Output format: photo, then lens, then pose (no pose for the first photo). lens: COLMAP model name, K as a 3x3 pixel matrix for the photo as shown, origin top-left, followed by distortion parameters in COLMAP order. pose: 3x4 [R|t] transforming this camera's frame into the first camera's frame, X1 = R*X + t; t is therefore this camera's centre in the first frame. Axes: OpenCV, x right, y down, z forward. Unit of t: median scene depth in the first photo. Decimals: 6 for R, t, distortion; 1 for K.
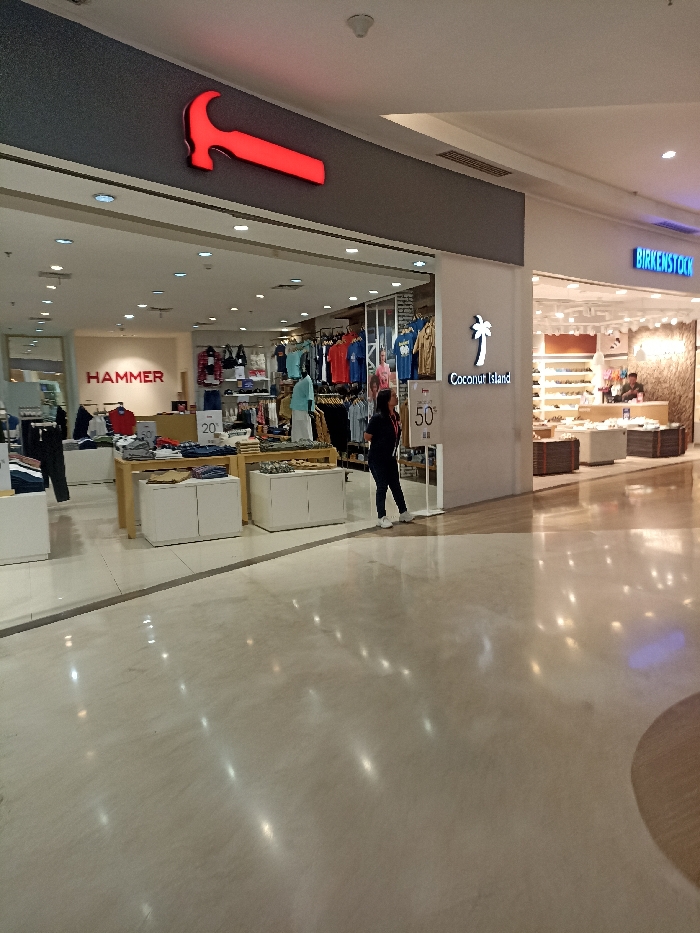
lens RADIAL K [[683.0, 0, 350.0], [0, 683.0, 466.5], [0, 0, 1]] dist [0.044198, -0.006623]
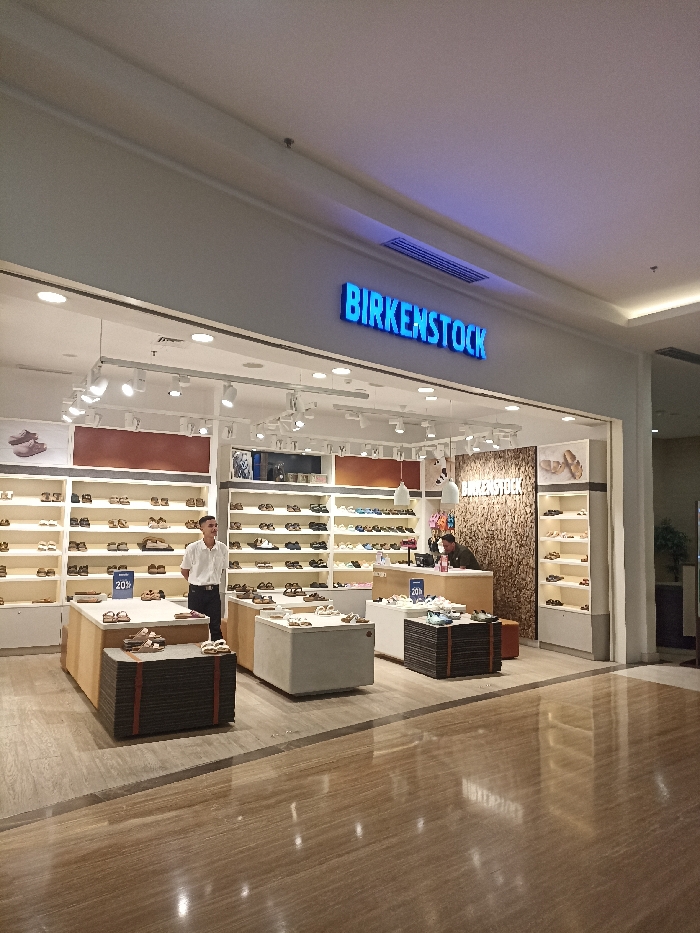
lens RADIAL K [[683.0, 0, 350.0], [0, 683.0, 466.5], [0, 0, 1]] dist [0.044198, -0.006623]
pose [[0.996788, 0.061232, 0.051616, 0.366210], [-0.050384, 0.980466, -0.190126, -0.077828], [-0.062250, 0.186914, 0.980402, 0.480071]]
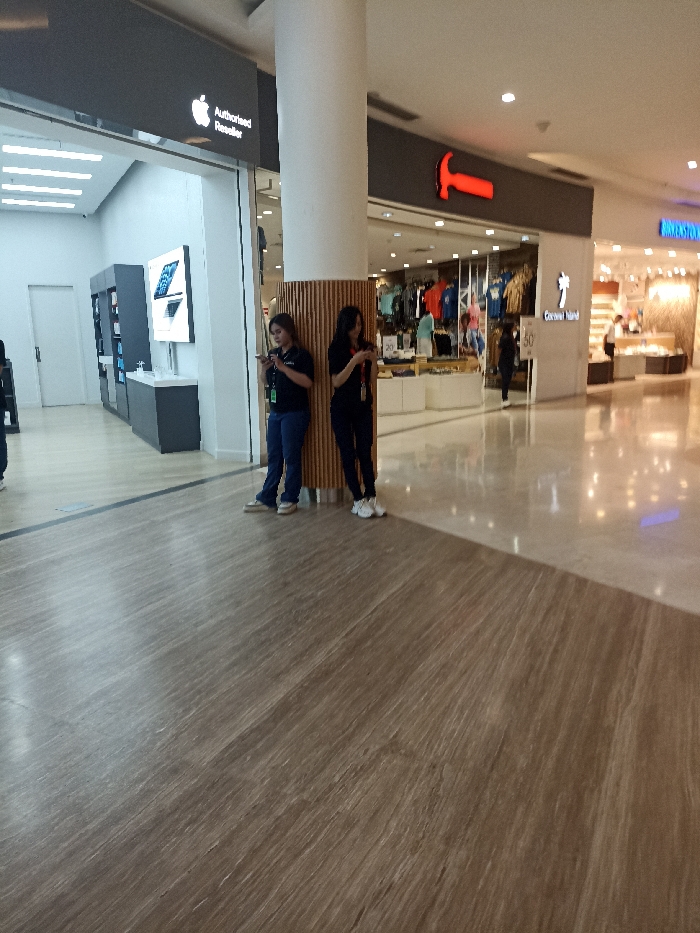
lens RADIAL K [[657.0, 0, 364.9], [0, 657.0, 470.3], [0, 0, 1]] dist [0.050939, -0.003746]
pose [[0.999778, 0.002993, 0.020842, -0.192149], [-0.005121, 0.994691, 0.102783, 0.045093], [-0.020423, -0.102867, 0.994485, -0.344969]]
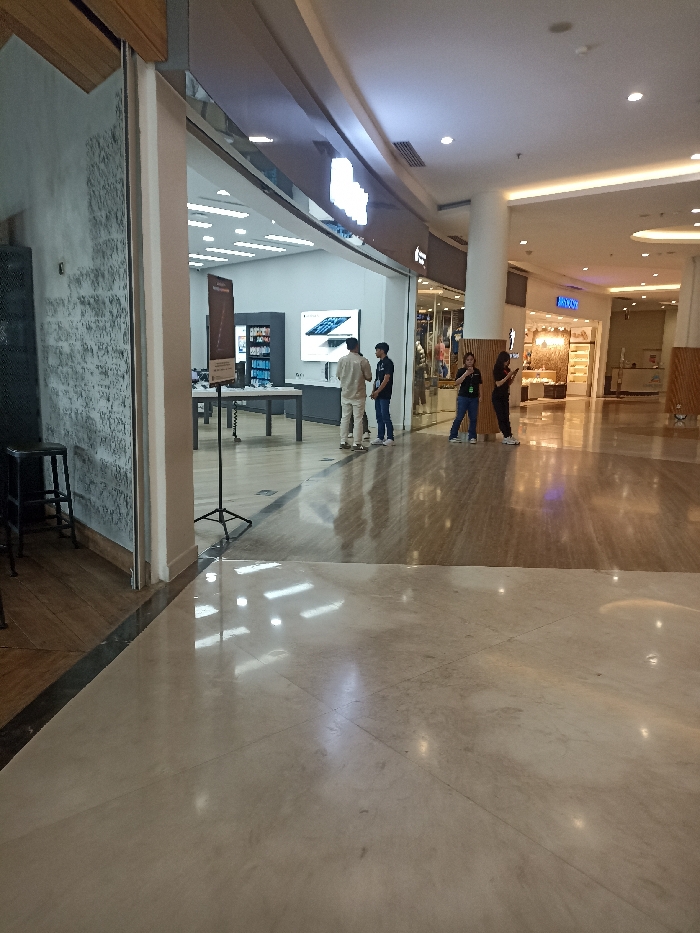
lens RADIAL K [[657.0, 0, 364.9], [0, 657.0, 470.3], [0, 0, 1]] dist [0.050939, -0.003746]
pose [[0.967721, 0.014772, 0.251591, -0.614431], [-0.031525, 0.997535, 0.062685, 0.099973], [-0.250045, -0.068593, 0.965801, -0.788221]]
